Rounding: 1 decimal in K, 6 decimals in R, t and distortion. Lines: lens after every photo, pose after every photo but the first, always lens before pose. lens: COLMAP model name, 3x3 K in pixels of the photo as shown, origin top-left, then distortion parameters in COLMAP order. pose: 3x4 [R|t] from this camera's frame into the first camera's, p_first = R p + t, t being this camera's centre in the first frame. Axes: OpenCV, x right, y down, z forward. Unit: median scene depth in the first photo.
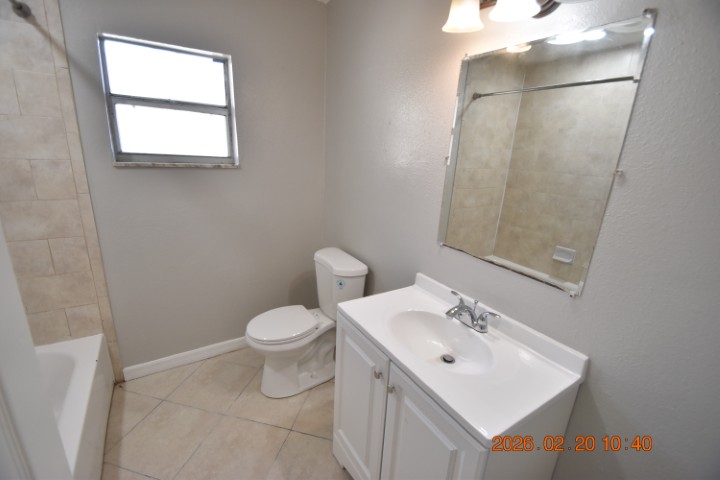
lens RADIAL K [[310.7, 0, 358.2], [0, 310.7, 242.0], [0, 0, 1]] dist [-0.011586, -0.004148]
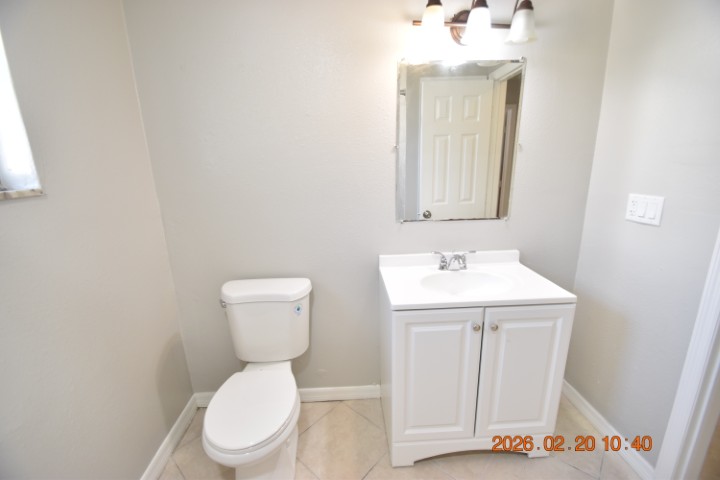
lens RADIAL K [[310.7, 0, 358.7], [0, 310.7, 236.3], [0, 0, 1]] dist [-0.011586, -0.004148]
pose [[0.483659, -0.273463, 0.831439, -1.616046], [0.291374, 0.946061, 0.141667, -0.307632], [-0.825333, 0.173741, 0.537251, 1.055759]]
